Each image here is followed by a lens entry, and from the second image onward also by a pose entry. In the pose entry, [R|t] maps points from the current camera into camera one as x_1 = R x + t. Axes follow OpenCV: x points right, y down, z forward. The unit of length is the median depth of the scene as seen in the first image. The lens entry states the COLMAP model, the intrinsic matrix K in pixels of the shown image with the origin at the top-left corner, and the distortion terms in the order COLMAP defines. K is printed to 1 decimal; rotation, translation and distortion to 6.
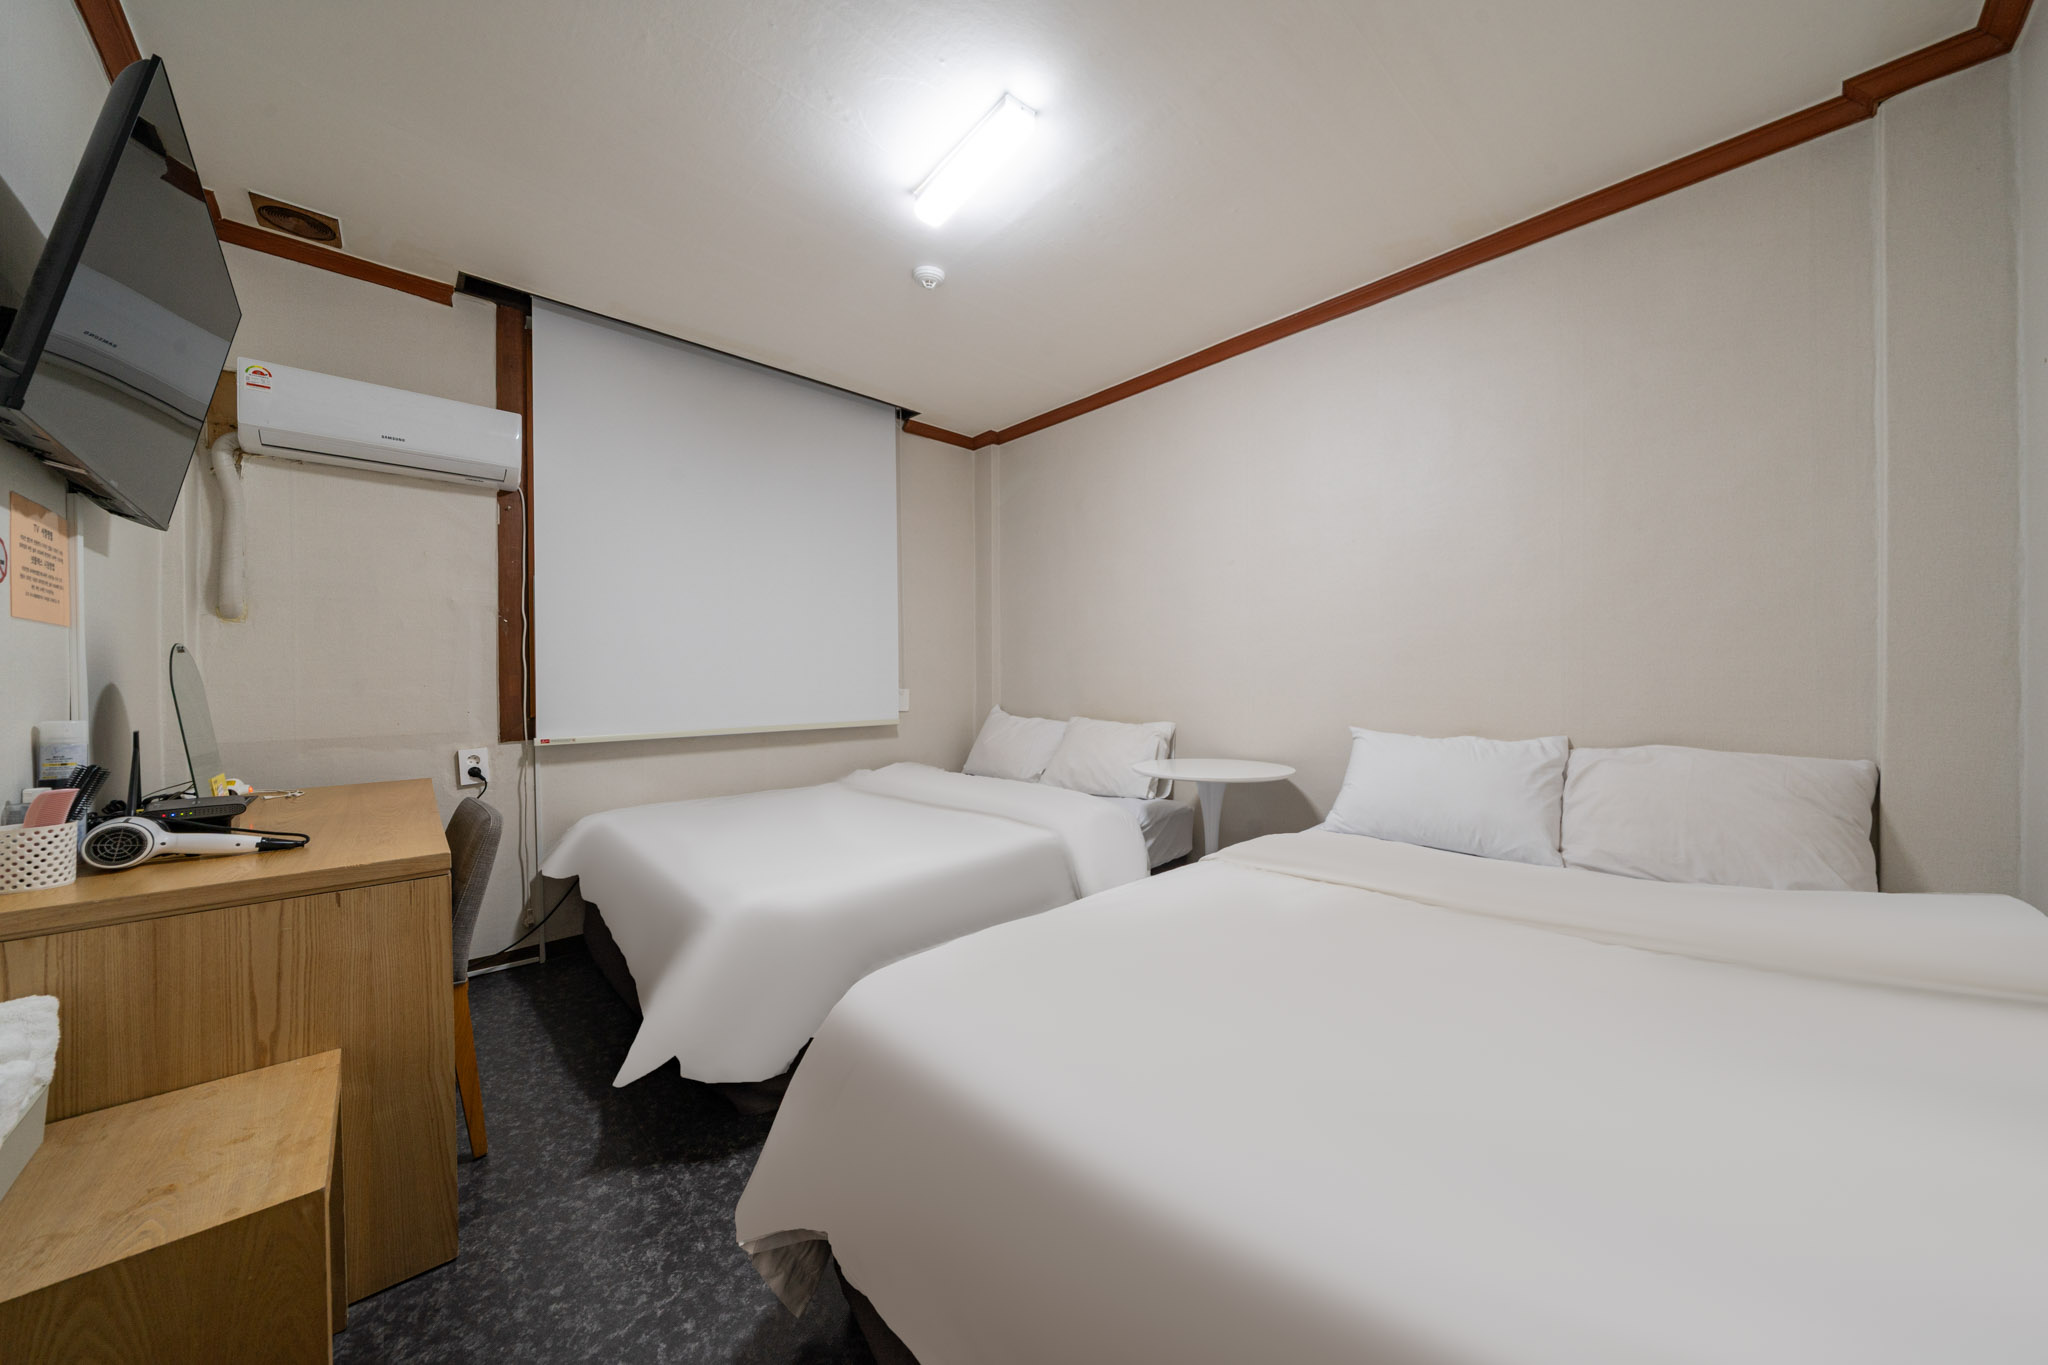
lens RADIAL K [[709.7, 0, 1025.1], [0, 709.7, 684.4], [0, 0, 1]] dist [0.000367, -0.000056]
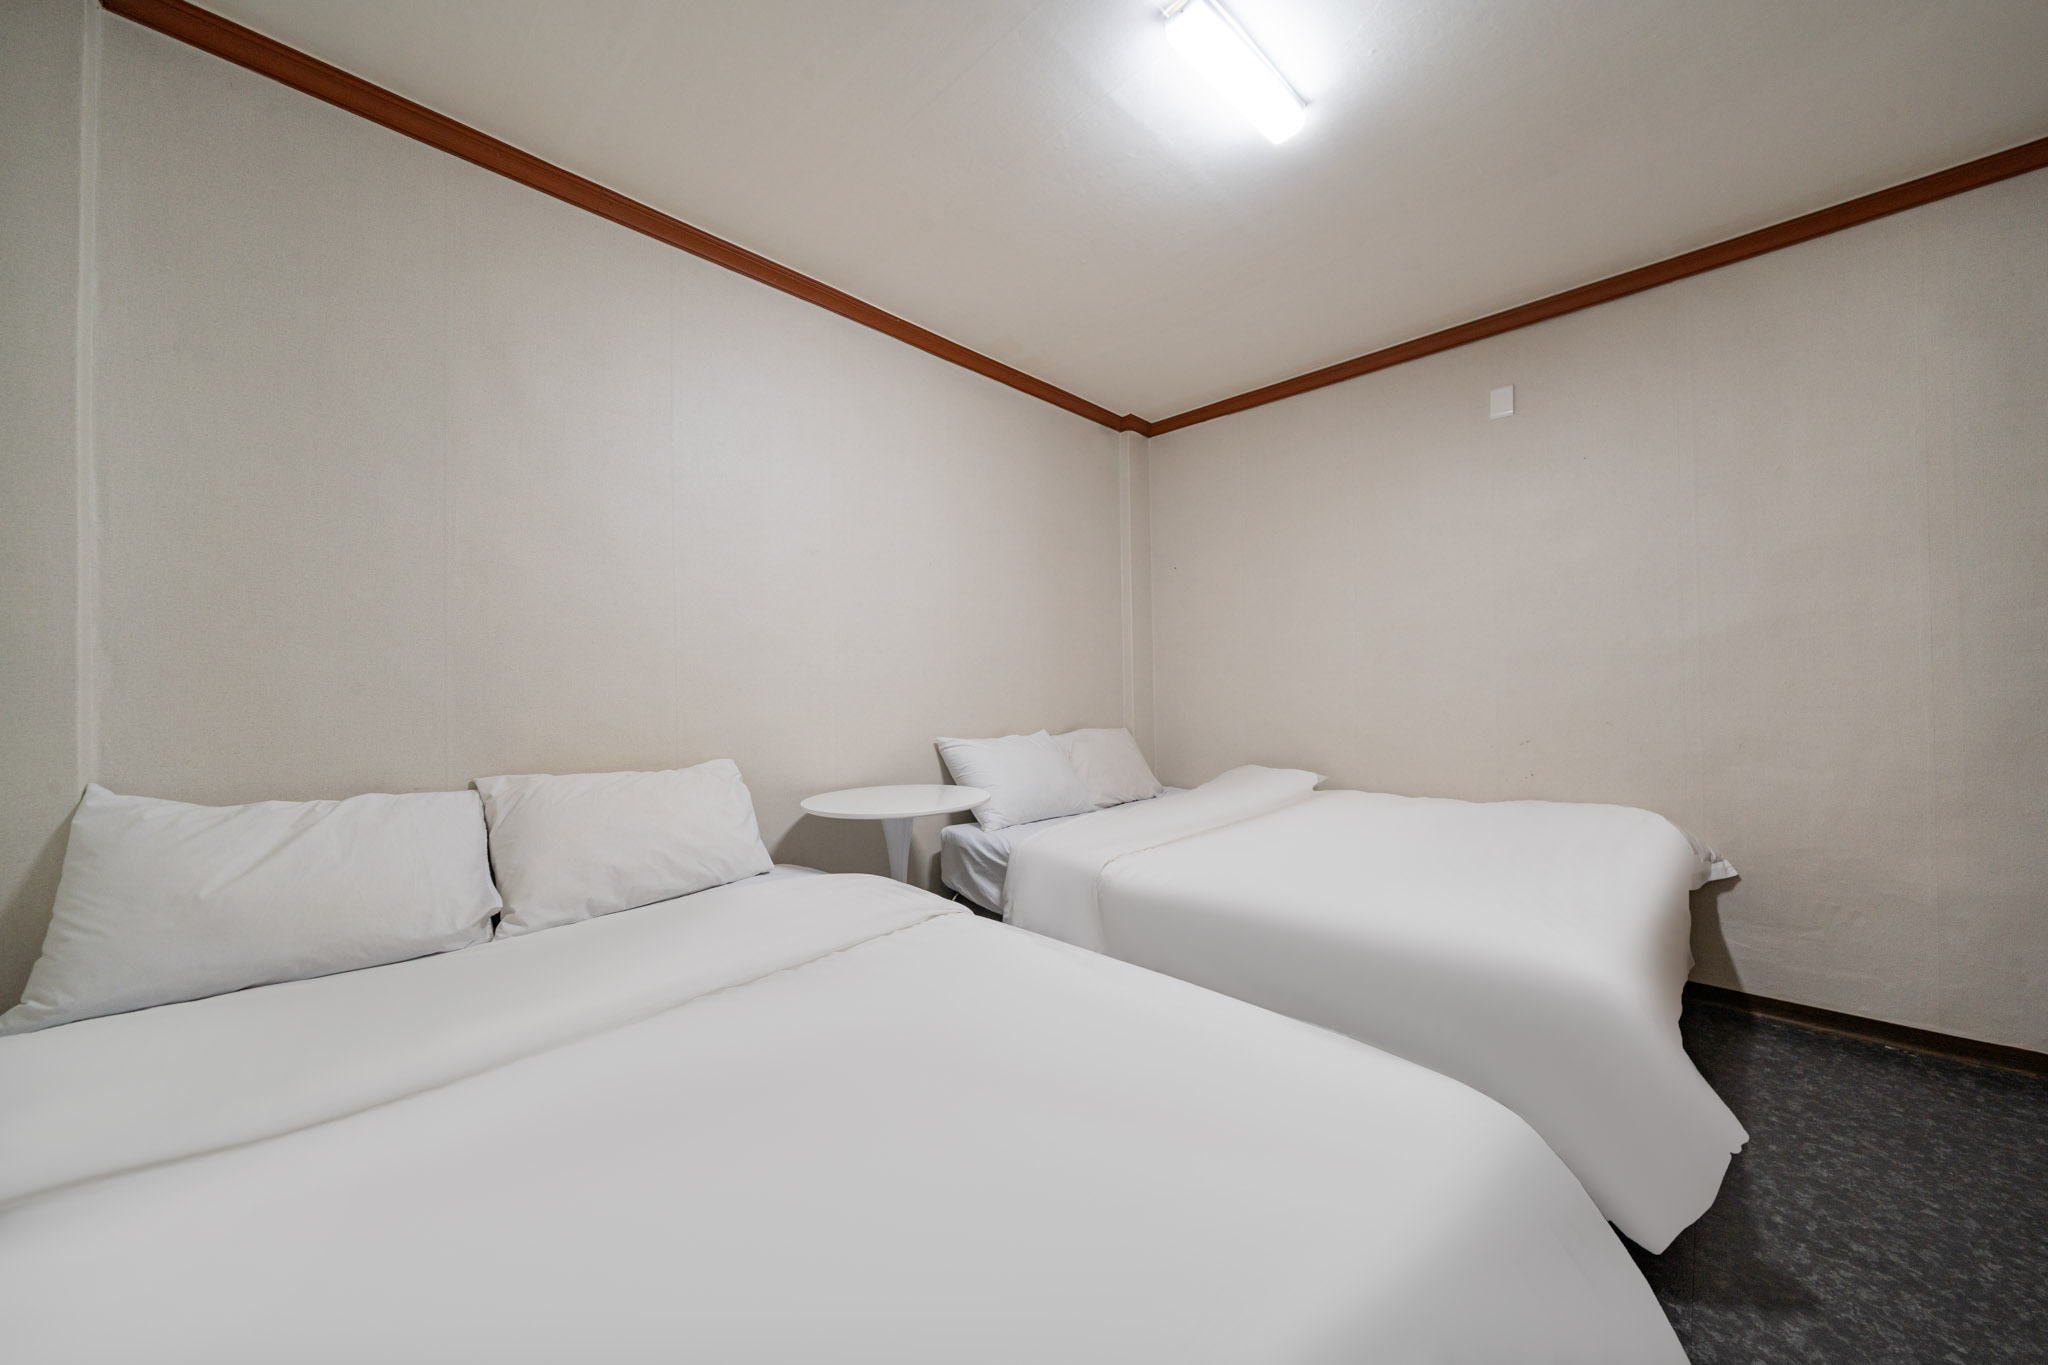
lens RADIAL K [[709.7, 0, 1026.7], [0, 709.7, 677.4], [0, 0, 1]] dist [0.000367, -0.000056]
pose [[-0.058607, 0.016908, 0.998138, -0.493896], [0.019448, 0.999686, -0.015792, -0.009156], [-0.998092, 0.018487, -0.058917, 0.740411]]
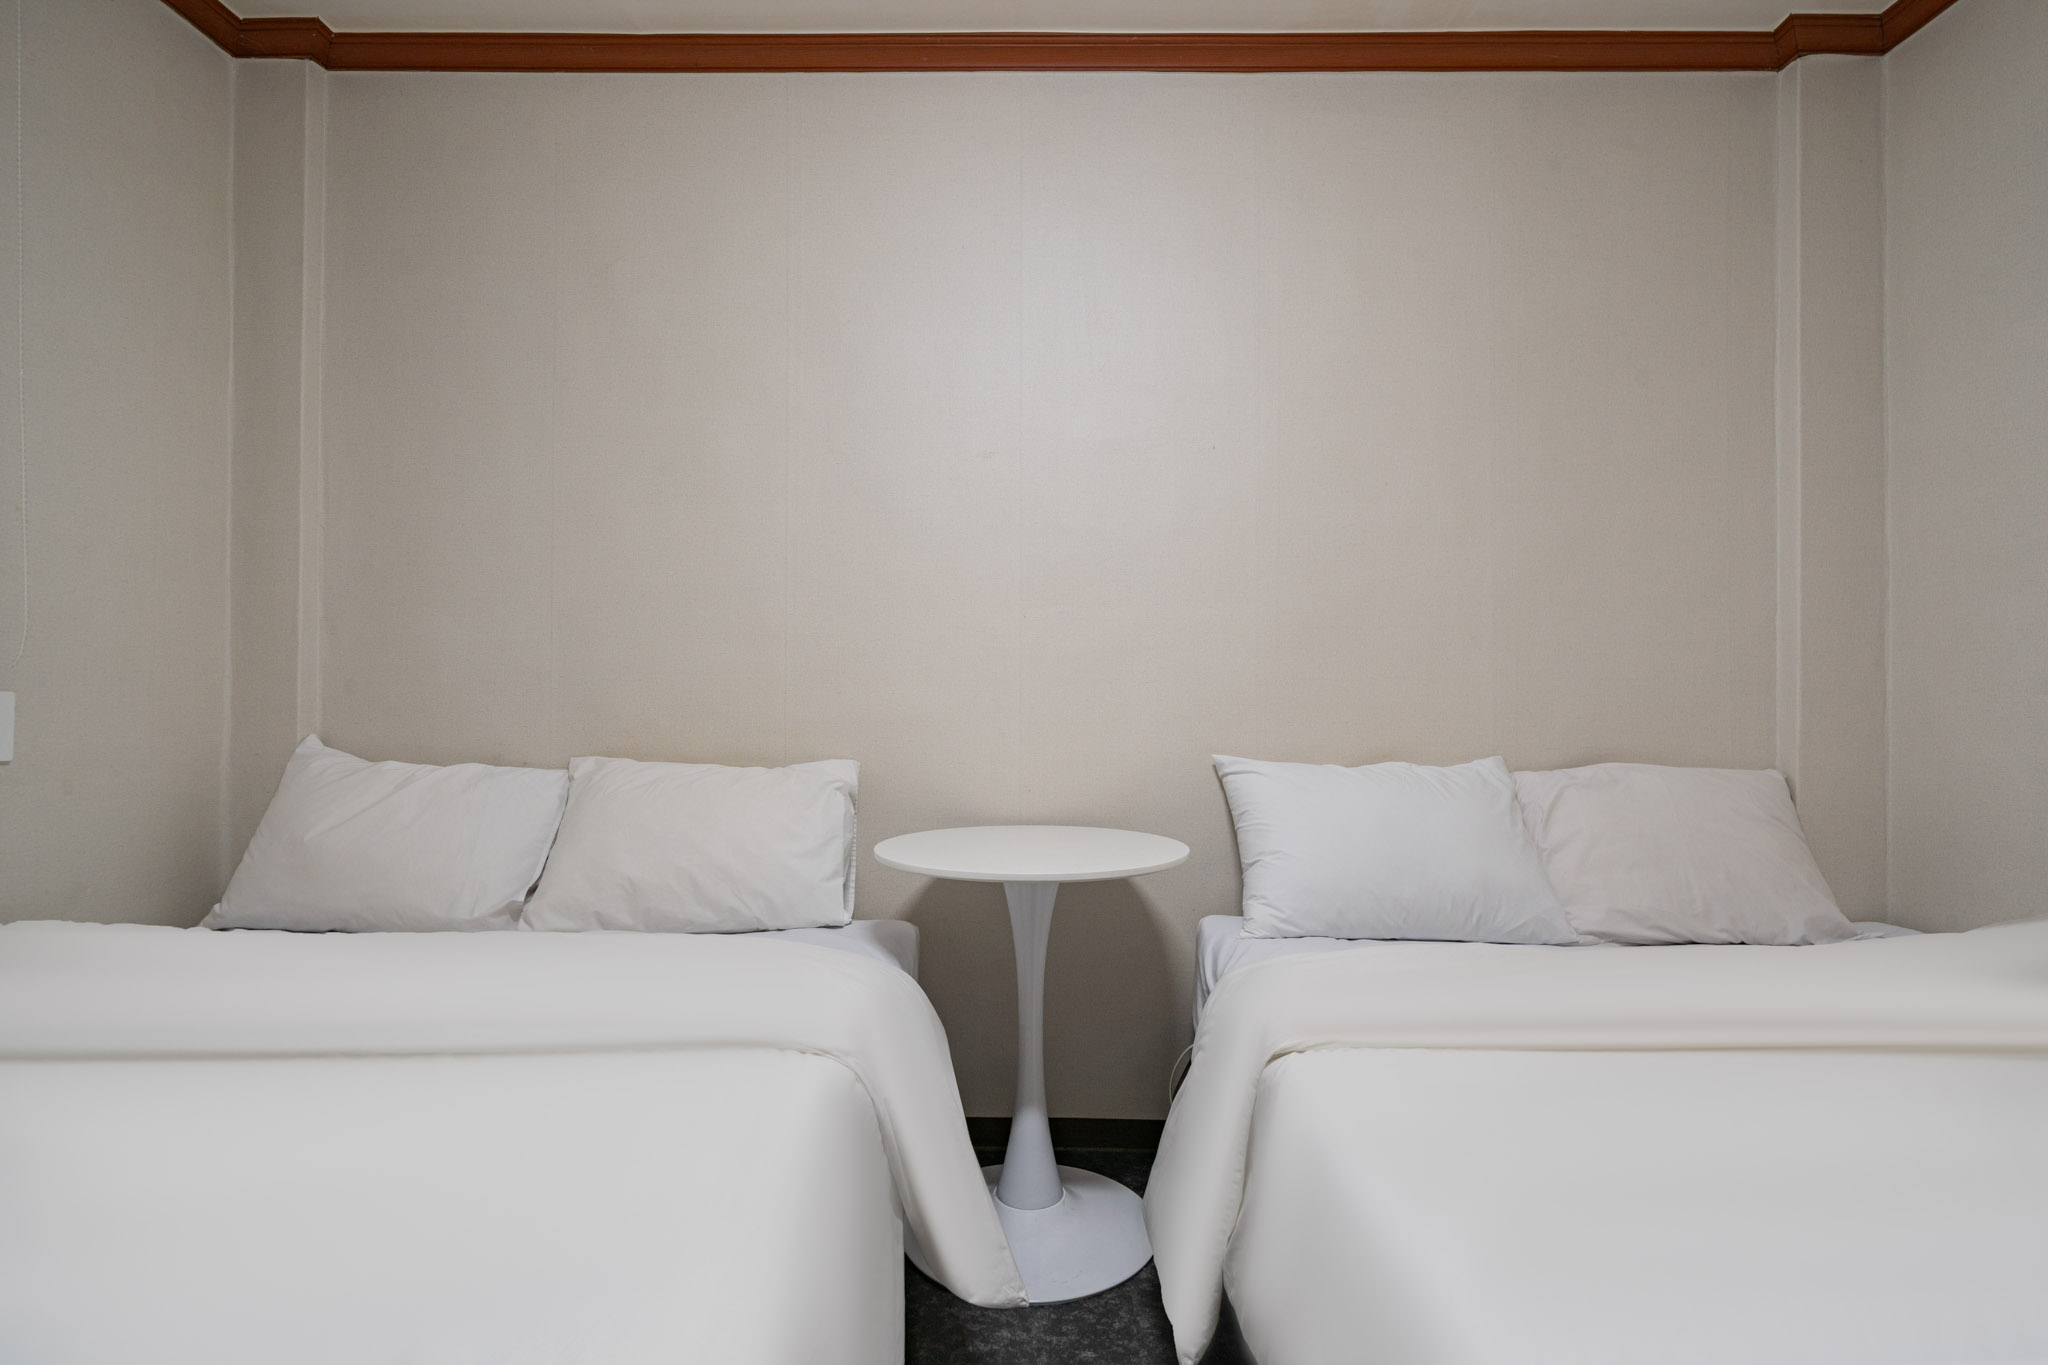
lens RADIAL K [[1001.7, 0, 1026.5], [0, 1001.7, 683.2], [0, 0, 1]] dist [-0.001611, -0.000125]
pose [[0.684513, 0.006786, 0.728969, -0.215581], [-0.002807, 0.999974, -0.006673, 0.003878], [-0.728995, 0.002522, 0.684514, 0.426358]]
